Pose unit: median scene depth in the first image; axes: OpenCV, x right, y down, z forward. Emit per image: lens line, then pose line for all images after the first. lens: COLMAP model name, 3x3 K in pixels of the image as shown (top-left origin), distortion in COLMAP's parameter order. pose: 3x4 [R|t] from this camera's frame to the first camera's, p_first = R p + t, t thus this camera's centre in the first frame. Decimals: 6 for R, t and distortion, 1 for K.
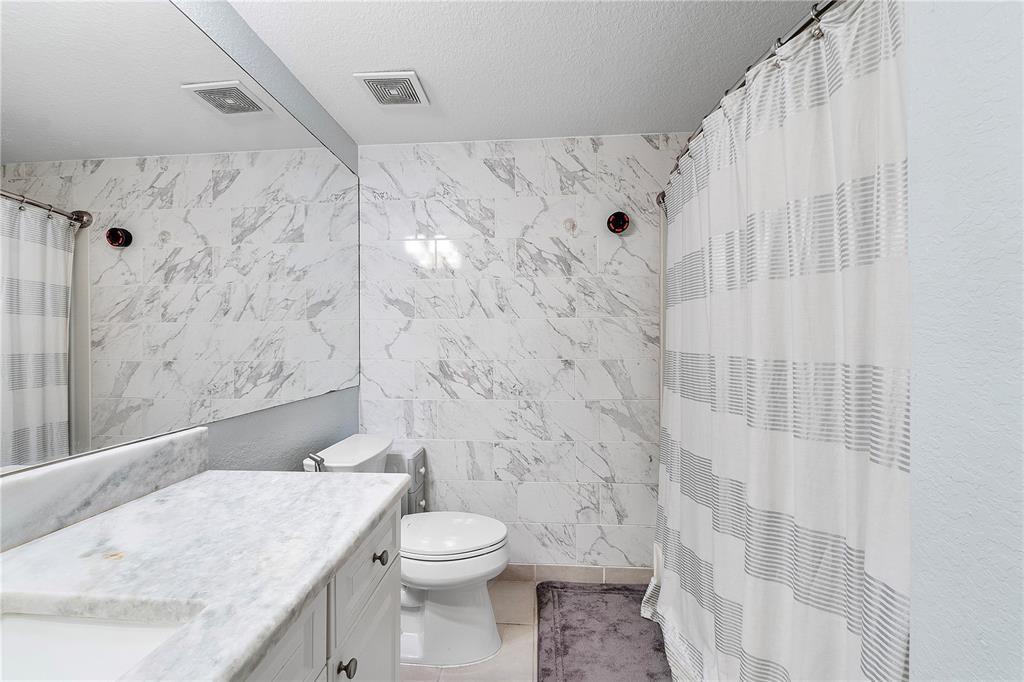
lens RADIAL K [[430.3, 0, 502.4], [0, 430.3, 341.4], [0, 0, 1]] dist [-0.010698, -0.000376]
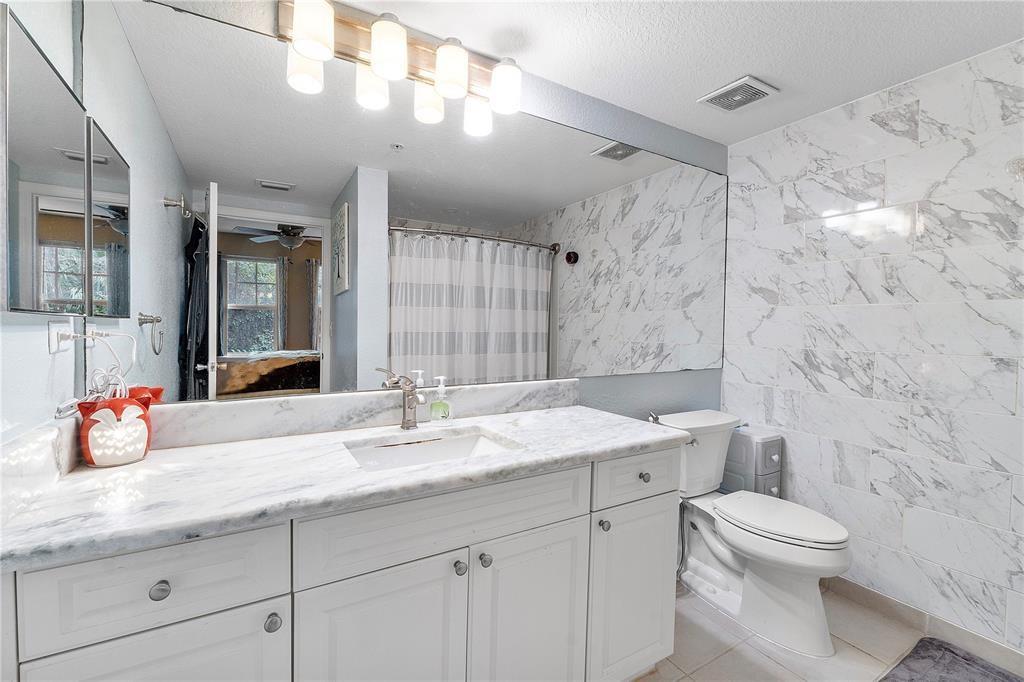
lens RADIAL K [[430.3, 0, 502.4], [0, 430.3, 341.4], [0, 0, 1]] dist [-0.010698, -0.000376]
pose [[0.567354, 0.039812, -0.822511, 0.250204], [-0.016134, 0.999176, 0.037235, 0.002122], [0.823316, -0.007855, 0.567529, -0.083395]]
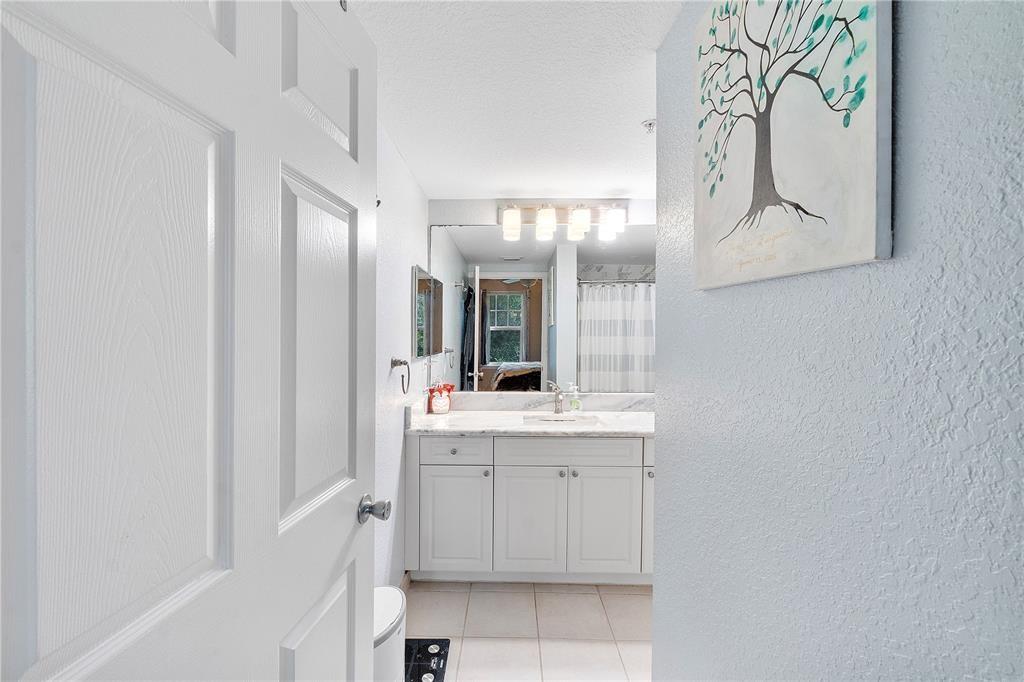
lens RADIAL K [[430.3, 0, 502.4], [0, 430.3, 341.4], [0, 0, 1]] dist [-0.010698, -0.000376]
pose [[0.052167, 0.022822, -0.998378, 0.855472], [-0.004882, 0.999733, 0.022598, -0.071957], [0.998626, 0.003695, 0.052264, -0.055193]]
